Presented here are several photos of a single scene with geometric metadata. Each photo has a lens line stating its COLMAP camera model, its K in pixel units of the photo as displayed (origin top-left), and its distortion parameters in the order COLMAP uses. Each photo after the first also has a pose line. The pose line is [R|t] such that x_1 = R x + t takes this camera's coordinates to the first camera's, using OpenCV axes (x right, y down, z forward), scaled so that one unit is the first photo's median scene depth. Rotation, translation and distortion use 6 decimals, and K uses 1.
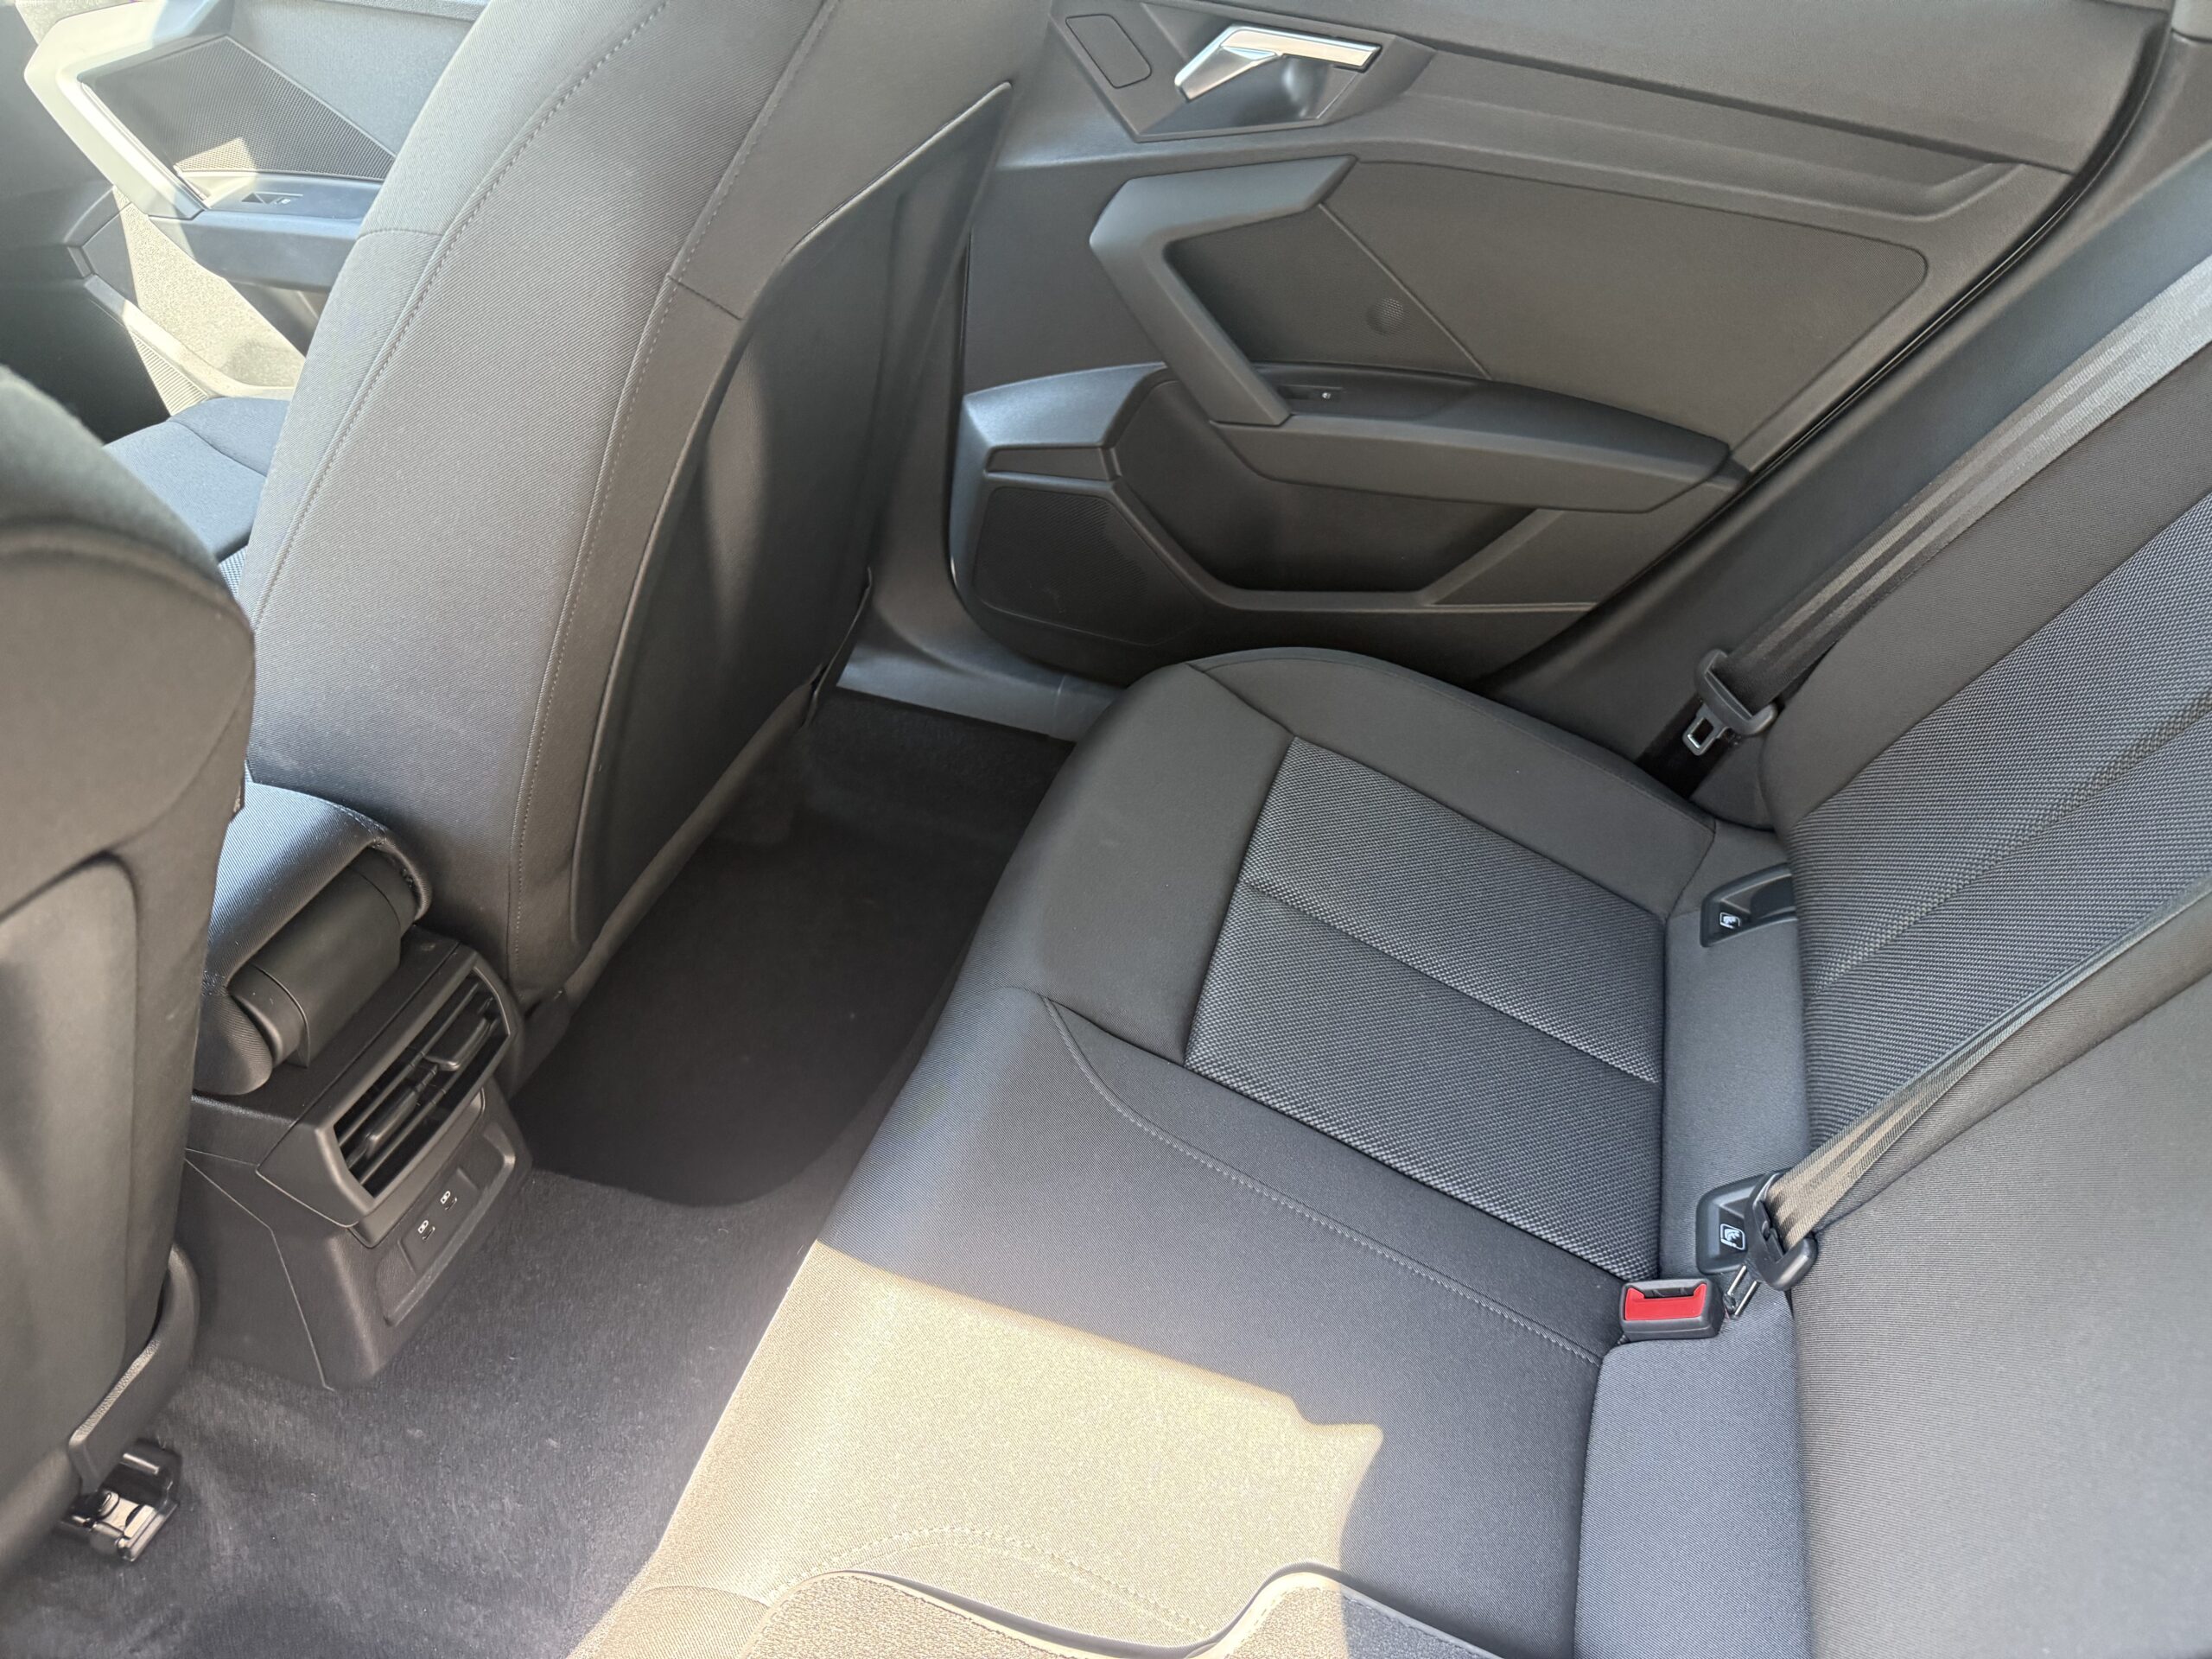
lens RADIAL K [[1542.5, 0, 1096.4], [0, 1542.5, 816.2], [0, 0, 1]] dist [0.046407, -0.070721]
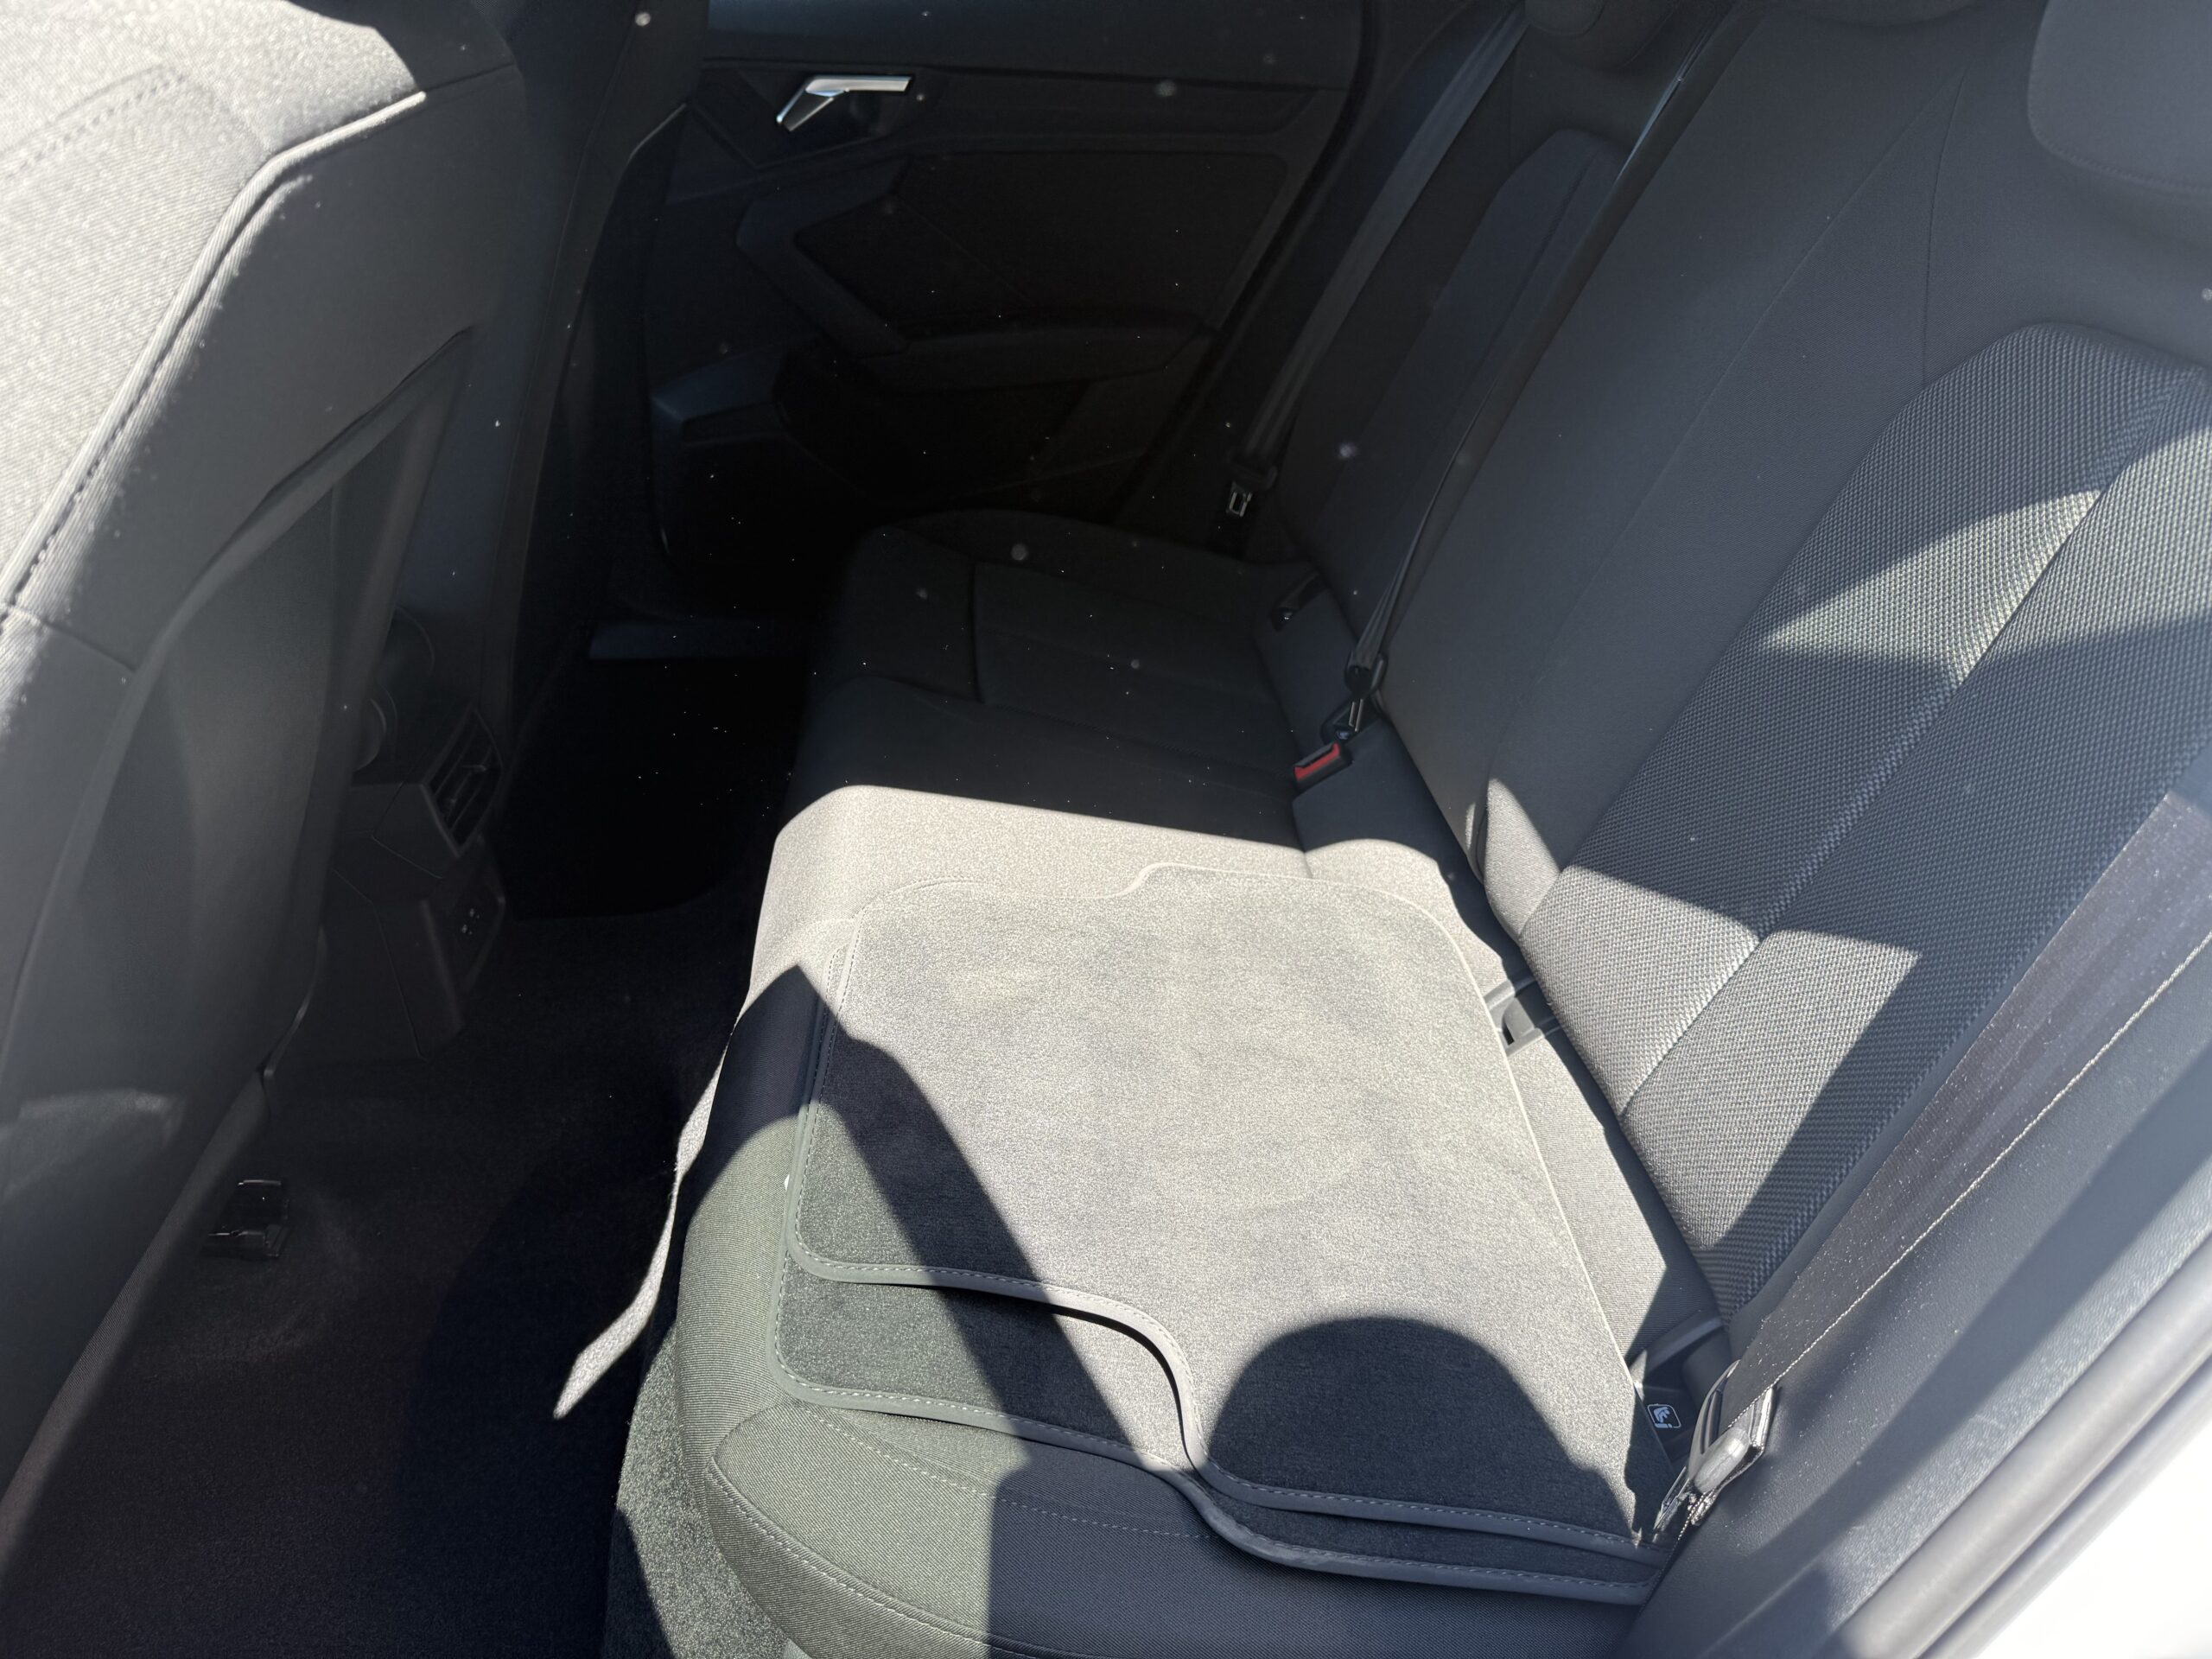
lens RADIAL K [[1542.5, 0, 1096.4], [0, 1542.5, 816.2], [0, 0, 1]] dist [0.046407, -0.070721]
pose [[0.929259, -0.231190, 0.288146, -0.242914], [0.270216, 0.957229, -0.103418, 0.377293], [-0.251913, 0.173964, 0.951986, -0.331720]]
